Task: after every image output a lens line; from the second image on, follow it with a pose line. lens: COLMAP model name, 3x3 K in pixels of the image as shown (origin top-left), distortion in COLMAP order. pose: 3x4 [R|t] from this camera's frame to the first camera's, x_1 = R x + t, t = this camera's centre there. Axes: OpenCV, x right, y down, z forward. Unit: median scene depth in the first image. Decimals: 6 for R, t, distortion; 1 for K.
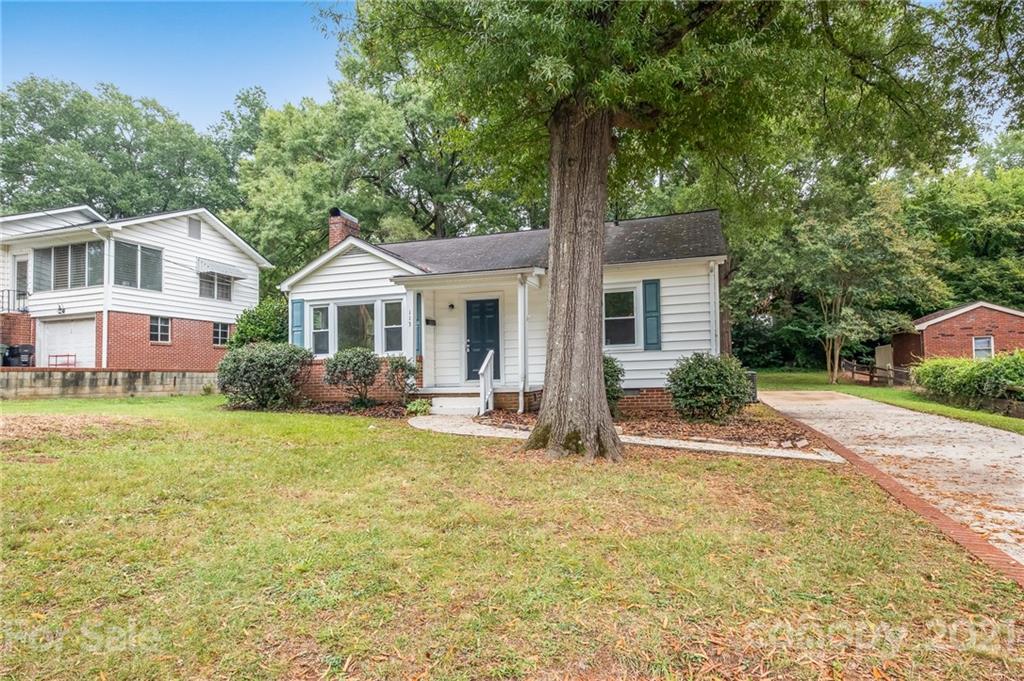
lens RADIAL K [[597.0, 0, 513.0], [0, 597.0, 342.5], [0, 0, 1]] dist [-0.001106, 0.000679]
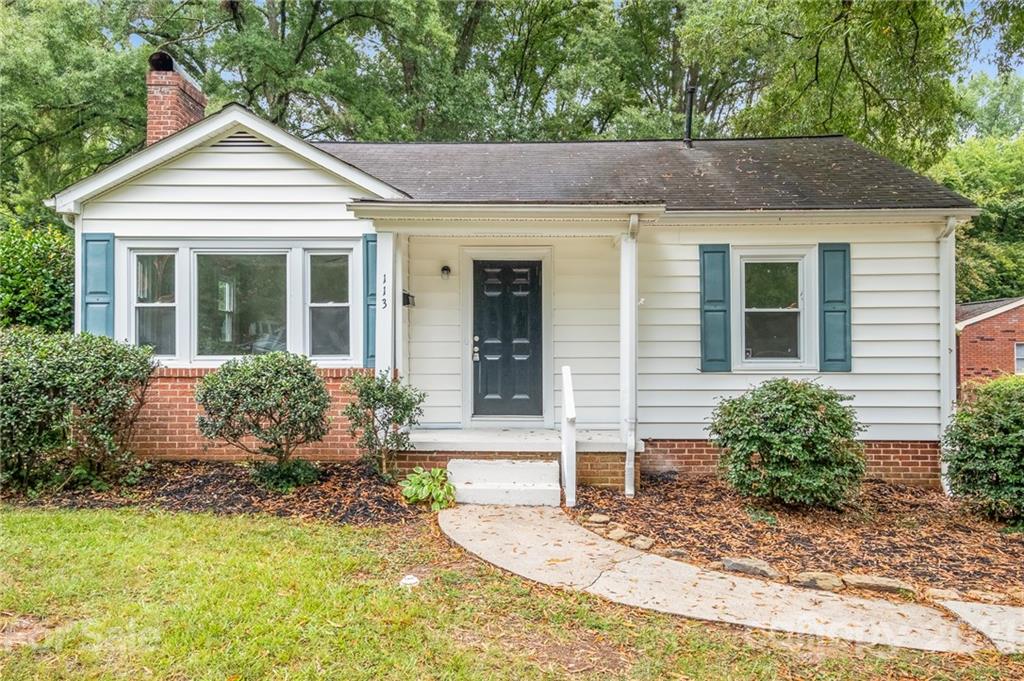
lens RADIAL K [[745.9, 0, 511.2], [0, 745.9, 340.2], [0, 0, 1]] dist [0.026971, 0.000857]
pose [[0.960065, 0.031973, 0.277943, -0.226171], [-0.041346, 0.998755, 0.027924, -0.020966], [-0.276704, -0.038300, 0.960191, 0.376792]]
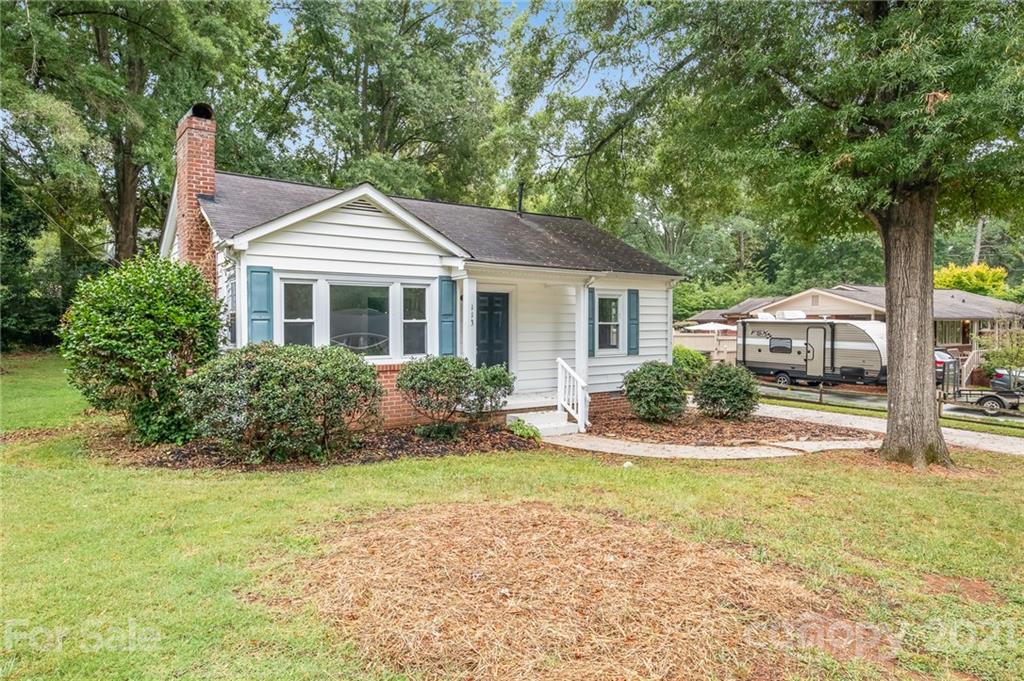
lens RADIAL K [[638.5, 0, 512.7], [0, 638.5, 342.4], [0, 0, 1]] dist [0.007686, 0.000537]
pose [[0.604064, 0.005308, 0.796918, -0.750903], [-0.058246, 0.997597, 0.037505, -0.036790], [-0.794805, -0.069073, 0.602922, 0.429857]]
